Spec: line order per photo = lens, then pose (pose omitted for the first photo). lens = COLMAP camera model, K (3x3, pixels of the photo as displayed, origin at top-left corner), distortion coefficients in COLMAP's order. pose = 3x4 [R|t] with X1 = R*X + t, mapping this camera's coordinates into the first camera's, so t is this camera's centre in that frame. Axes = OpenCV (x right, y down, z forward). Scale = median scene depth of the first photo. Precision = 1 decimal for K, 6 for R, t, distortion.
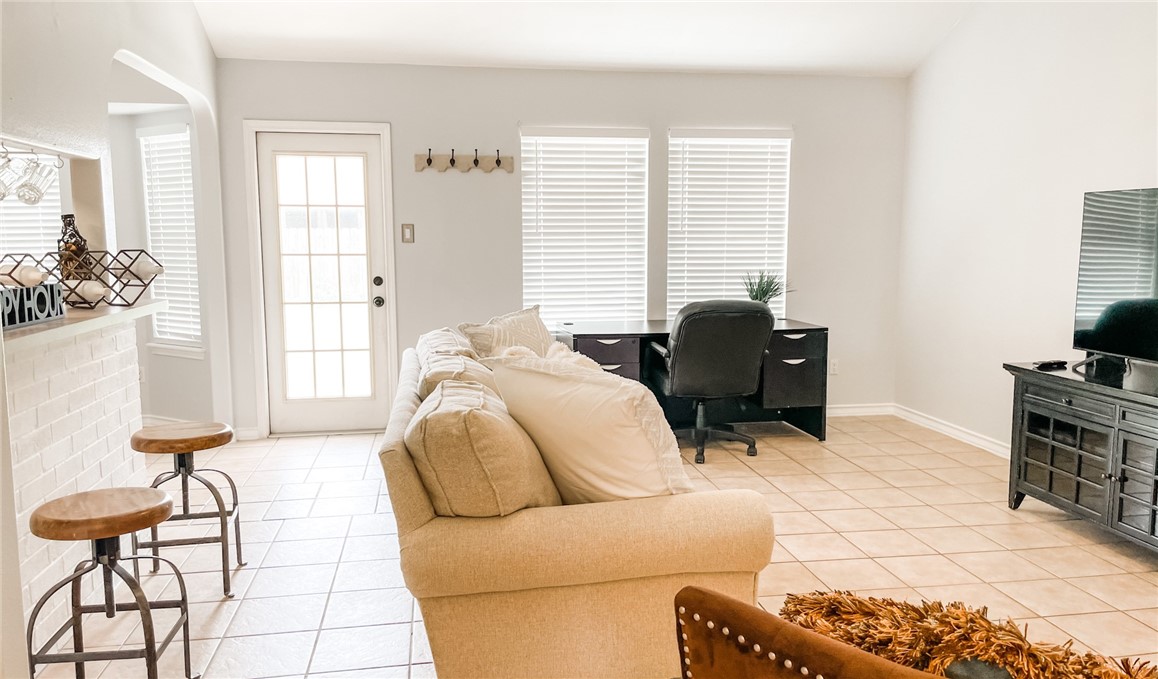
lens RADIAL K [[880.1, 0, 575.0], [0, 880.1, 344.8], [0, 0, 1]] dist [0.033373, -0.004398]
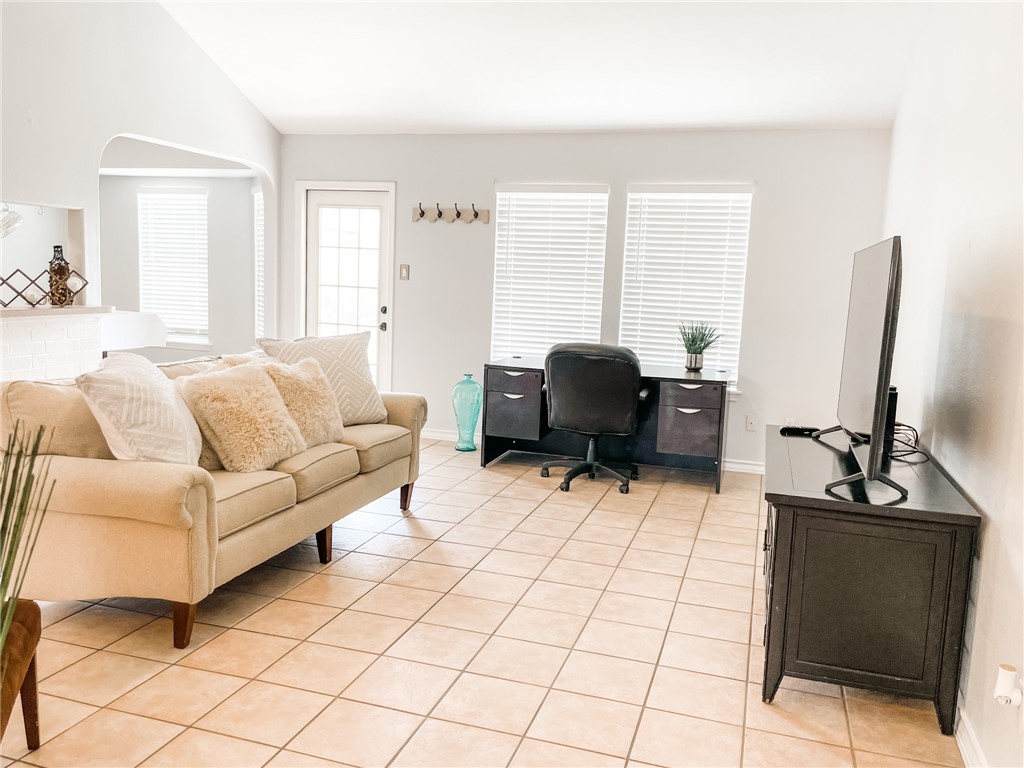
lens RADIAL K [[822.6, 0, 518.5], [0, 822.6, 388.7], [0, 0, 1]] dist [0.046912, -0.052201]
pose [[0.894447, 0.100032, -0.435843, 0.464090], [-0.099002, 0.994770, 0.025139, -0.010404], [0.436078, 0.020664, 0.899672, 0.046449]]
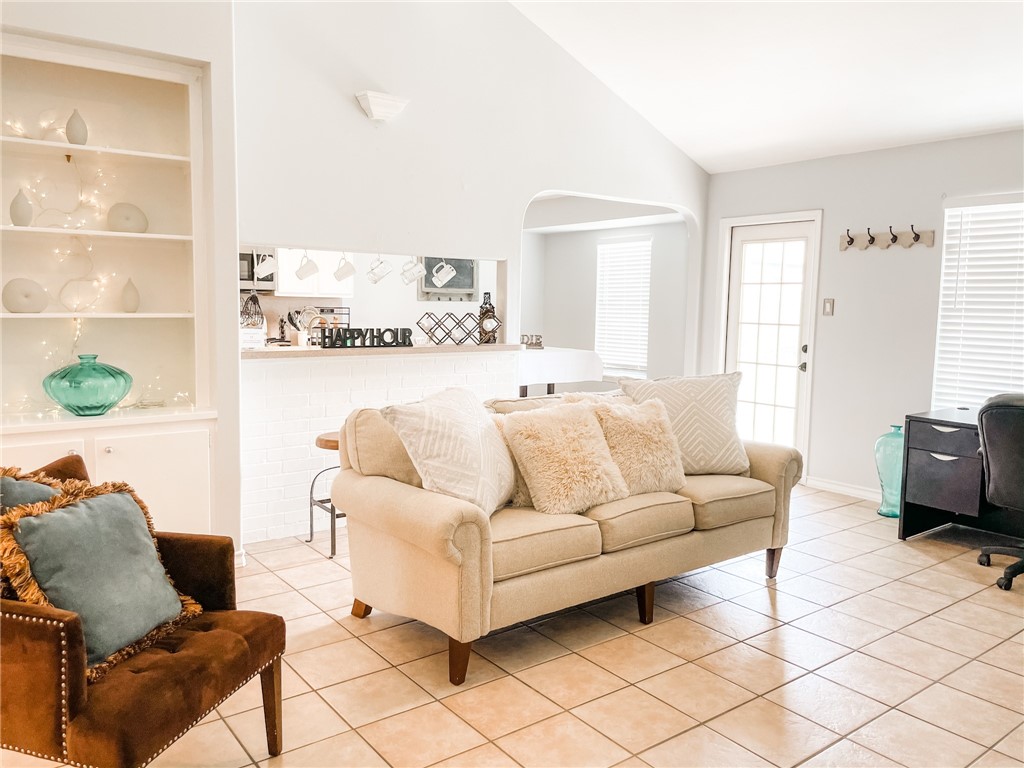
lens RADIAL K [[774.1, 0, 512.8], [0, 774.1, 379.3], [0, 0, 1]] dist [0.058852, -0.074131]
pose [[0.463507, 0.098399, -0.880613, 0.492406], [-0.127703, 0.990858, 0.043501, -0.029627], [0.876843, 0.092294, 0.471836, 0.204903]]
